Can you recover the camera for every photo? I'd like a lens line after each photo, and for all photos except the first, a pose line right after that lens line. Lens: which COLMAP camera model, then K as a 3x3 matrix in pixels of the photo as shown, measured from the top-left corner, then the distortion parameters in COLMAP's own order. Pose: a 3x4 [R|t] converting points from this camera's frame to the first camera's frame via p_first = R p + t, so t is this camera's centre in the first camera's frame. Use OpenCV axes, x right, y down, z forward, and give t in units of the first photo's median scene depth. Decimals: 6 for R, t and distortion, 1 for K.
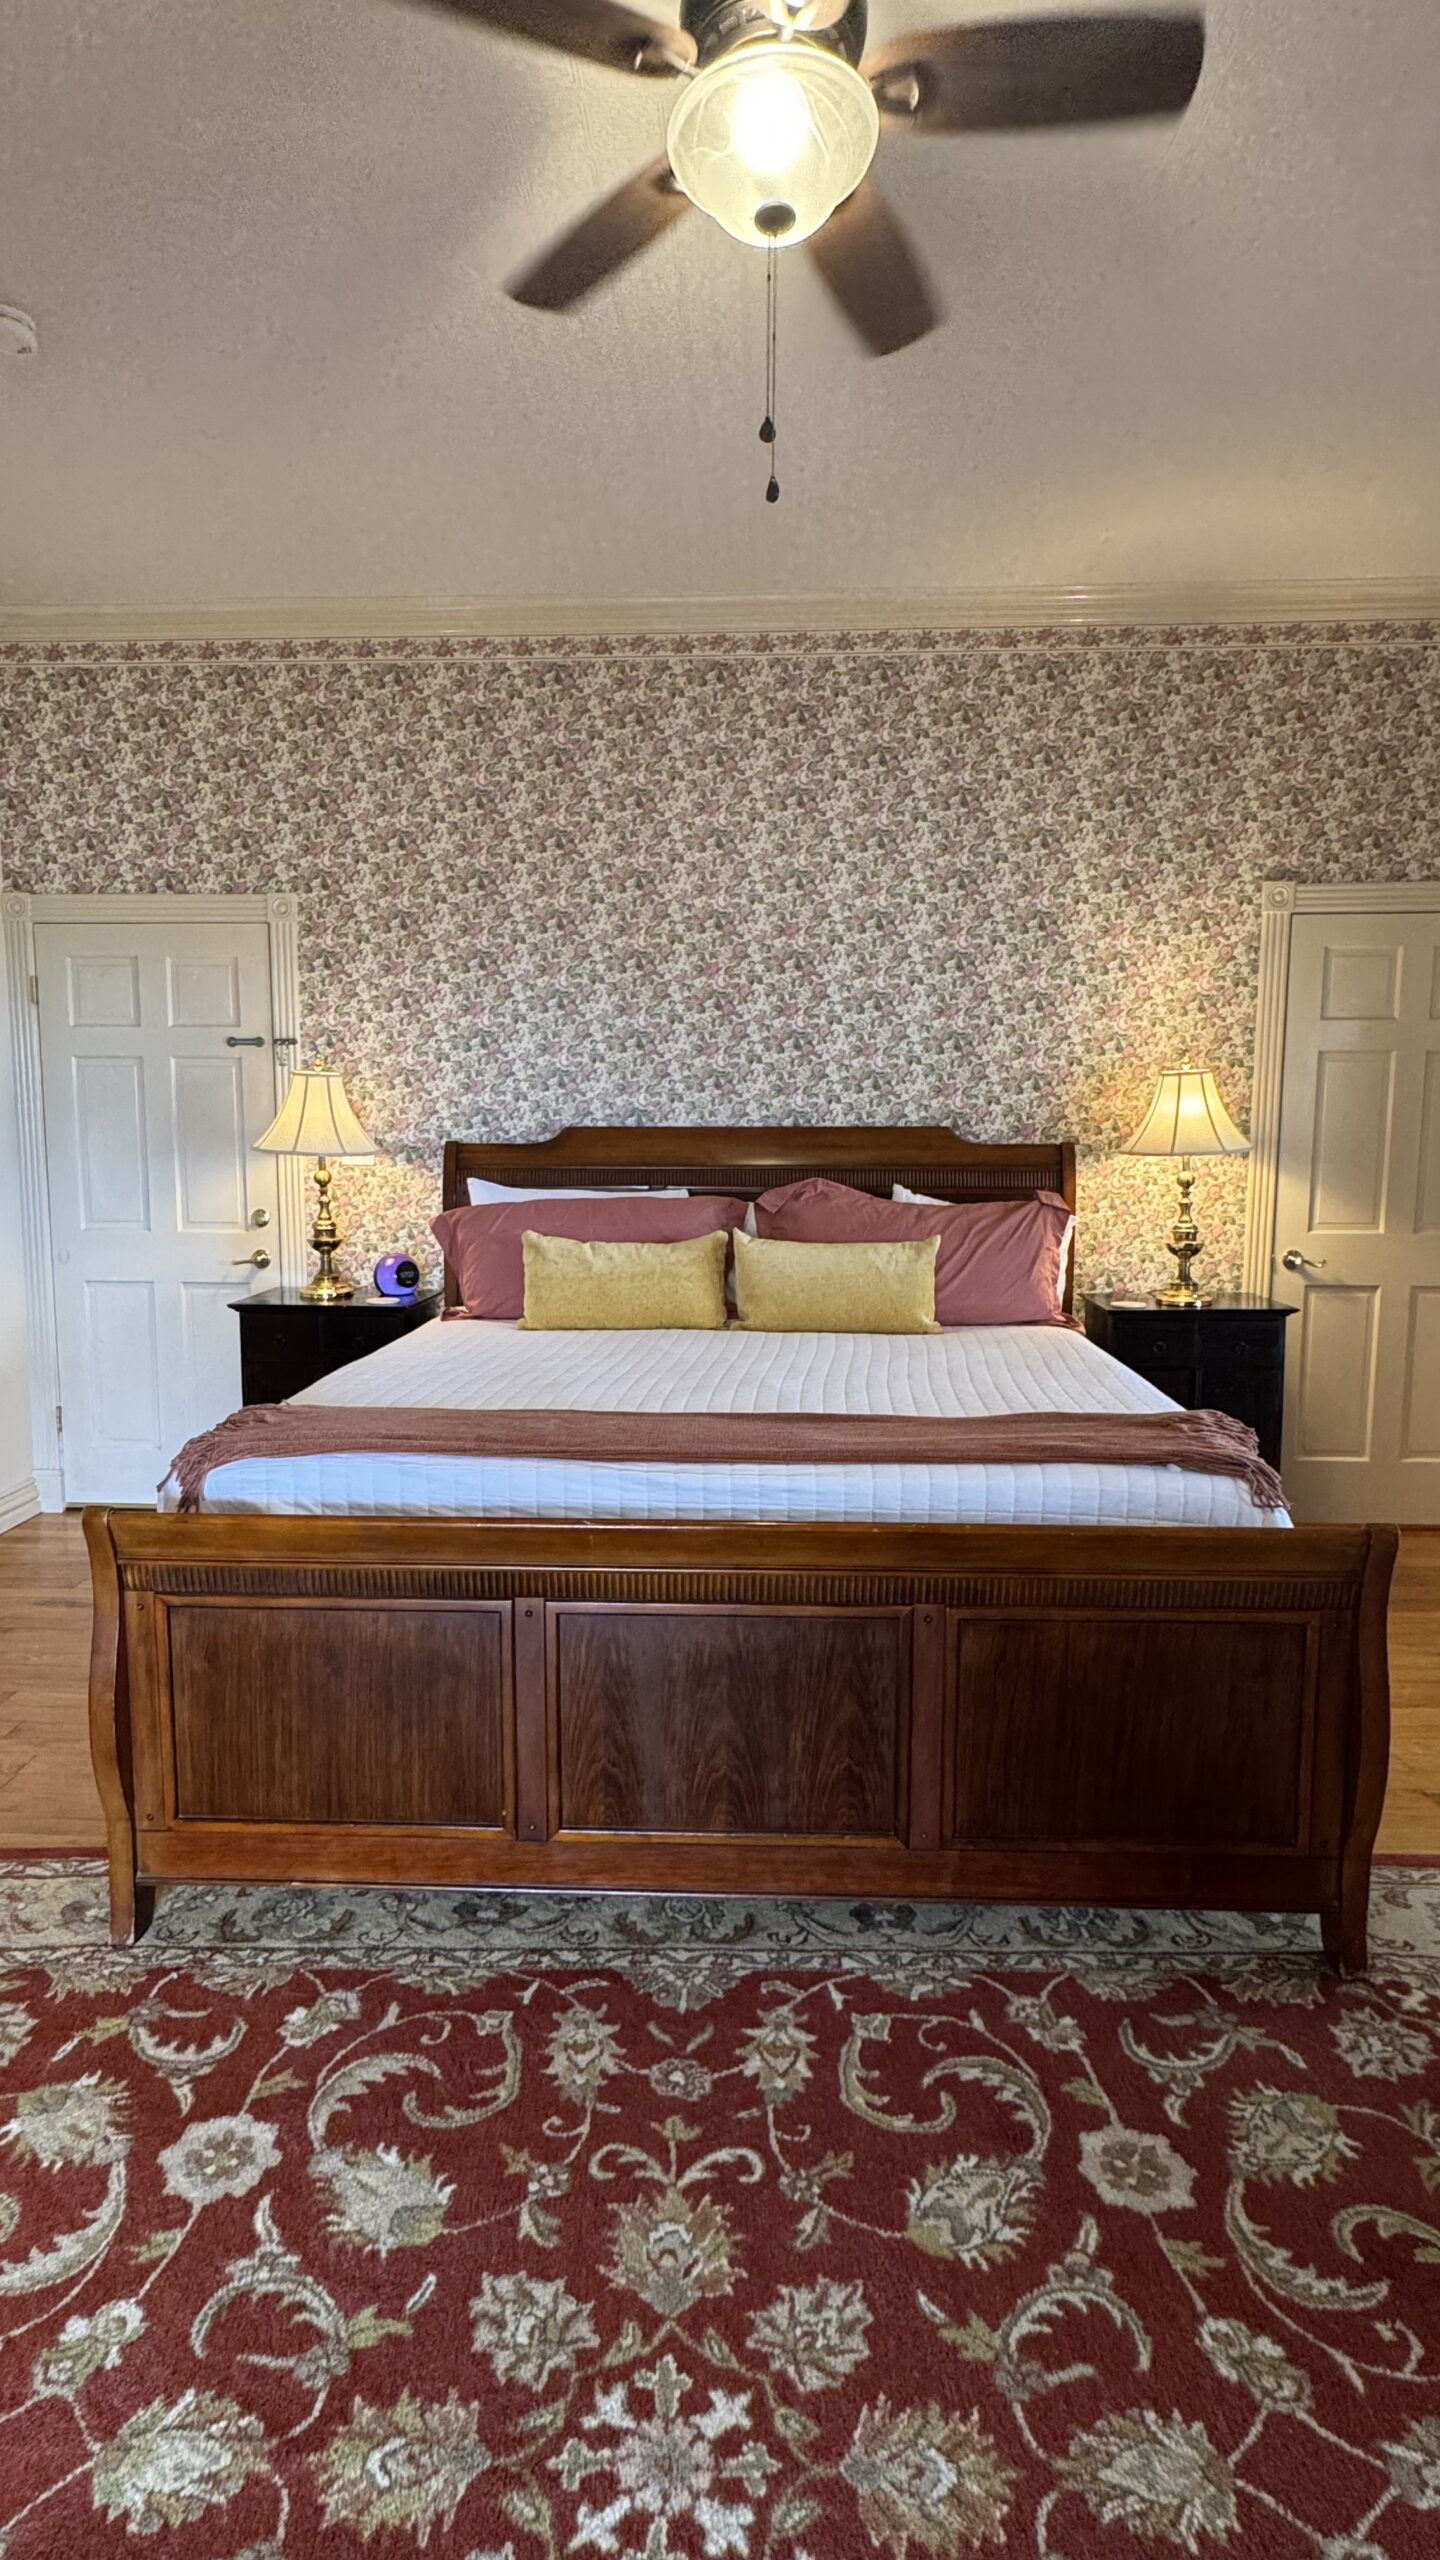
lens RADIAL K [[1303.7, 0, 720.0], [0, 1303.7, 1280.0], [0, 0, 1]] dist [-0.002916, -0.000475]
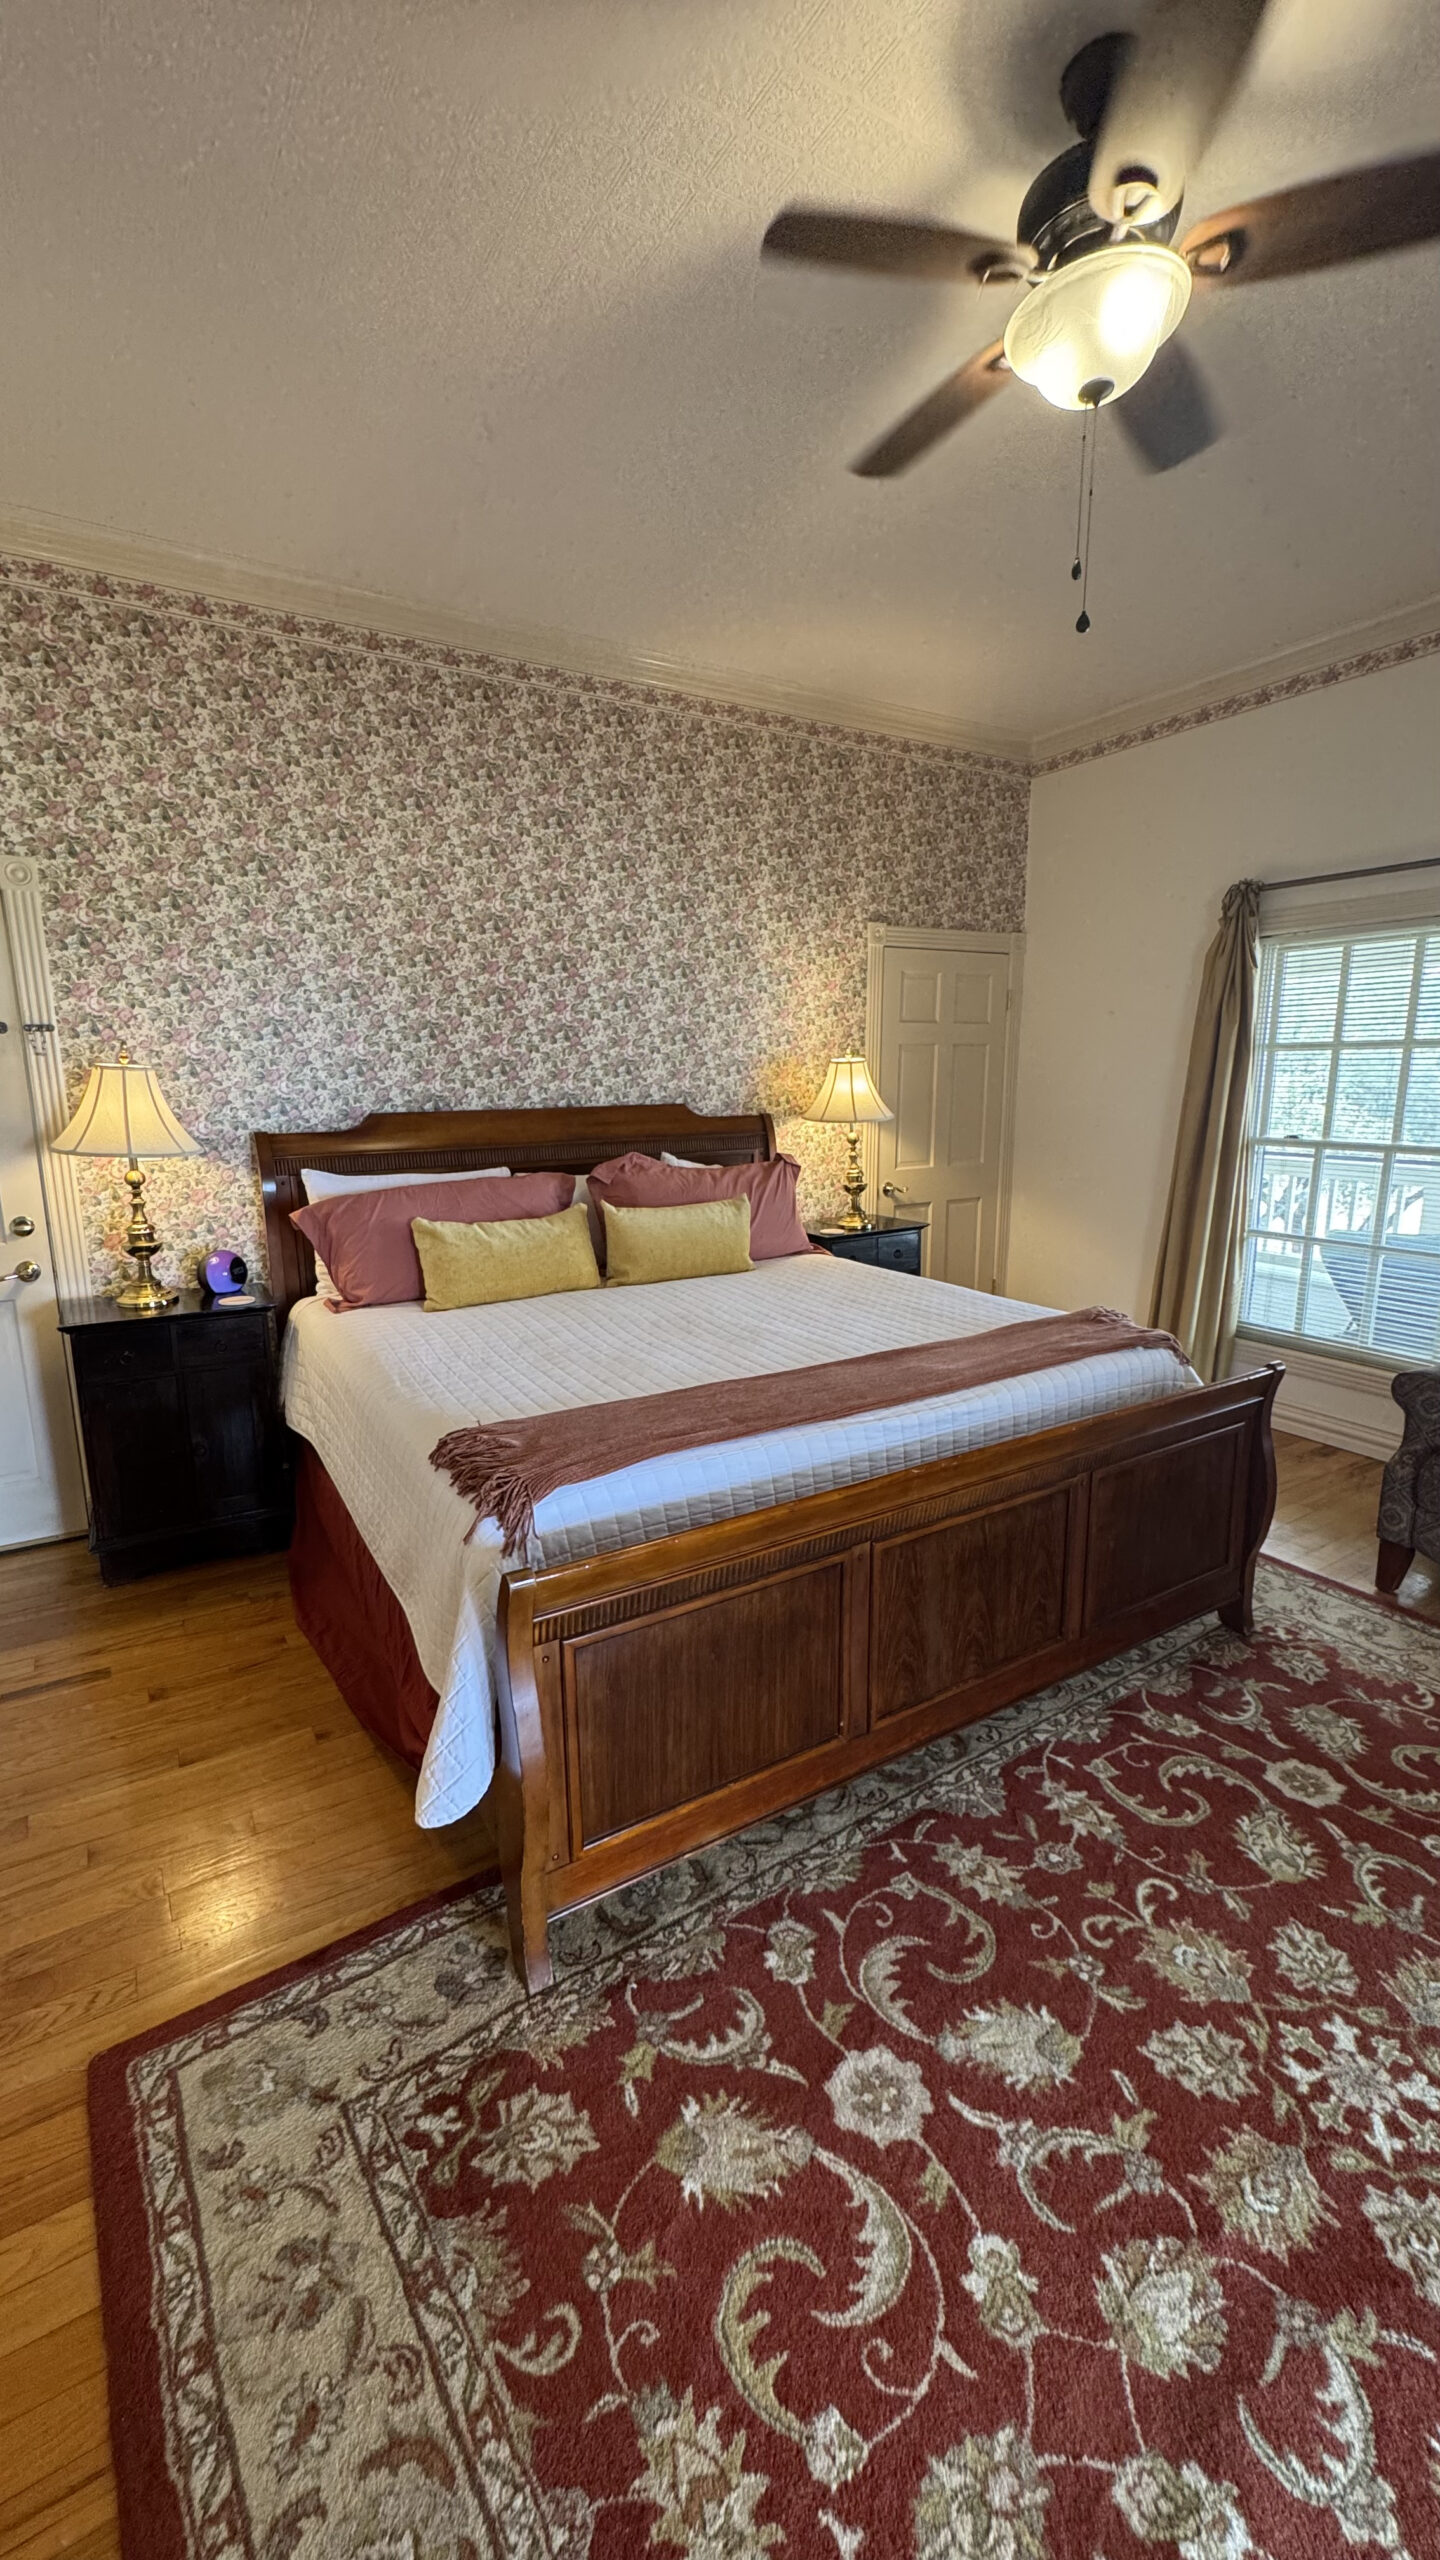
lens RADIAL K [[1022.6, 0, 720.0], [0, 1022.6, 1280.0], [0, 0, 1]] dist [-0.002092, -0.000058]
pose [[0.825906, -0.123255, 0.550171, -0.786715], [0.076789, 0.991310, 0.106810, -0.111711], [-0.558555, -0.045968, 0.828193, 0.332841]]
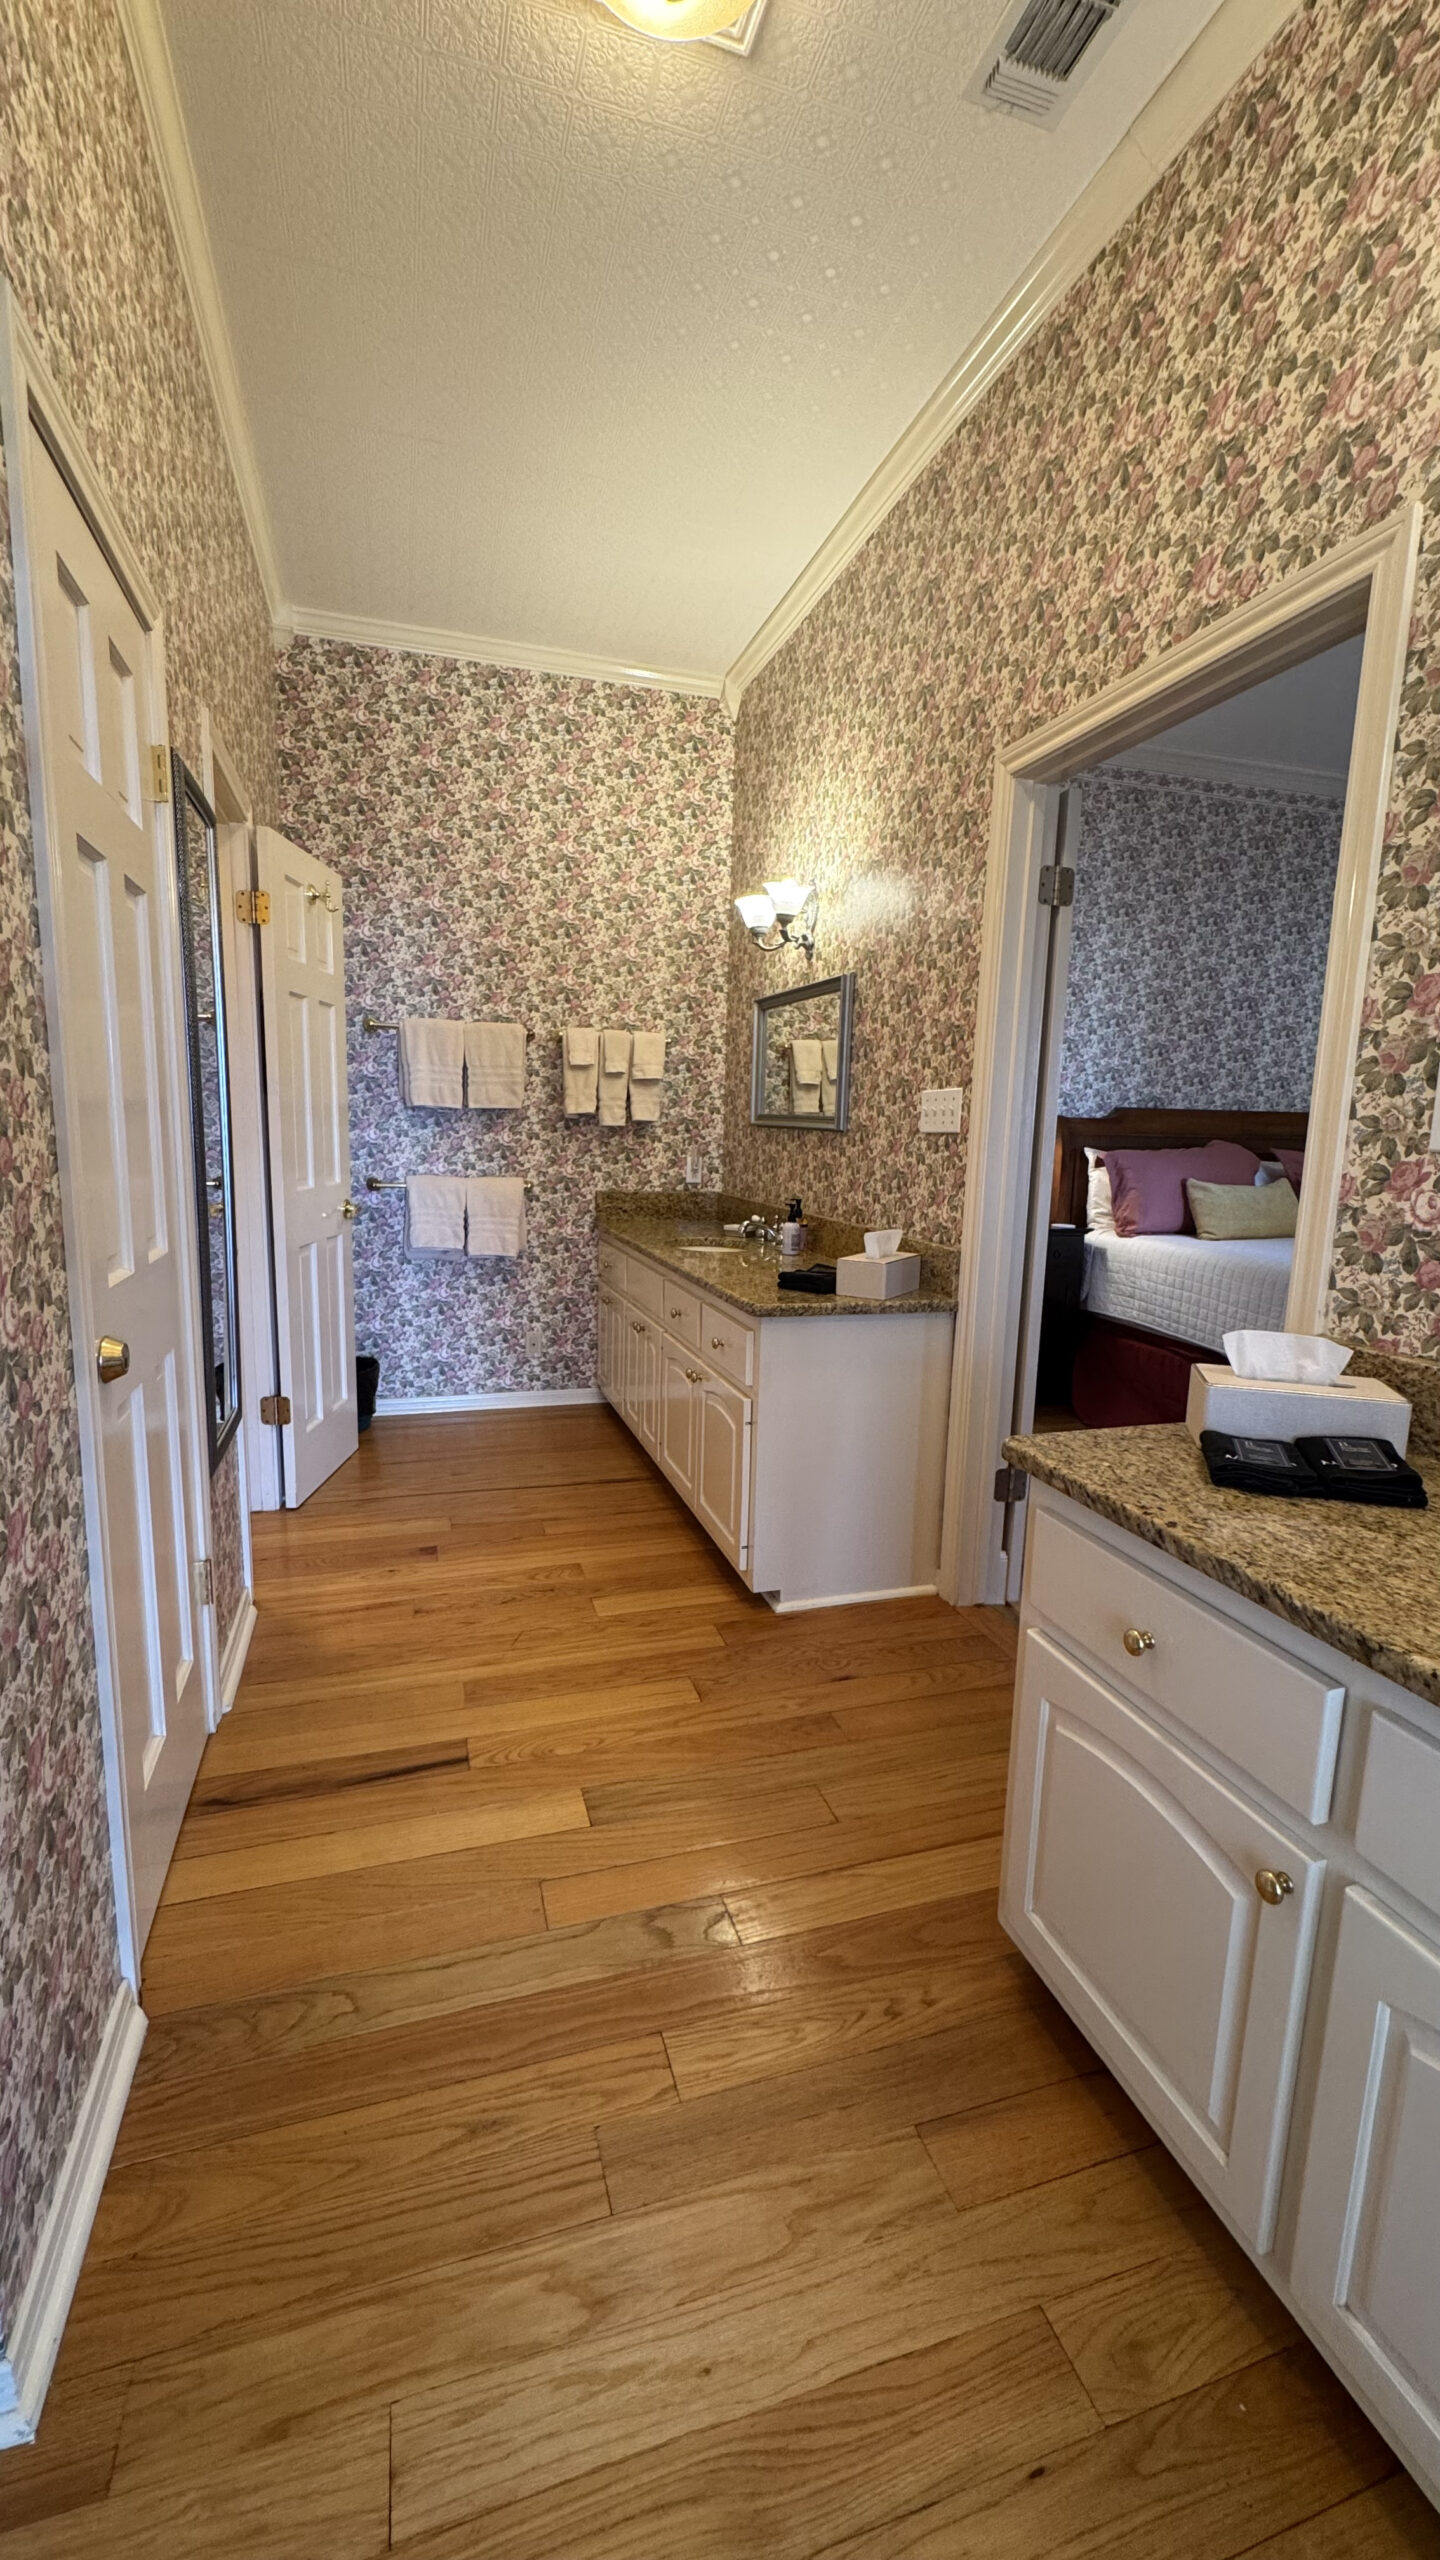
lens RADIAL K [[1022.6, 0, 720.0], [0, 1022.6, 1280.0], [0, 0, 1]] dist [-0.002092, -0.000058]
pose [[0.941506, -0.033830, 0.335294, -2.082998], [0.012910, 0.997839, 0.064427, -0.004394], [-0.336749, -0.056330, 0.939908, 0.101260]]
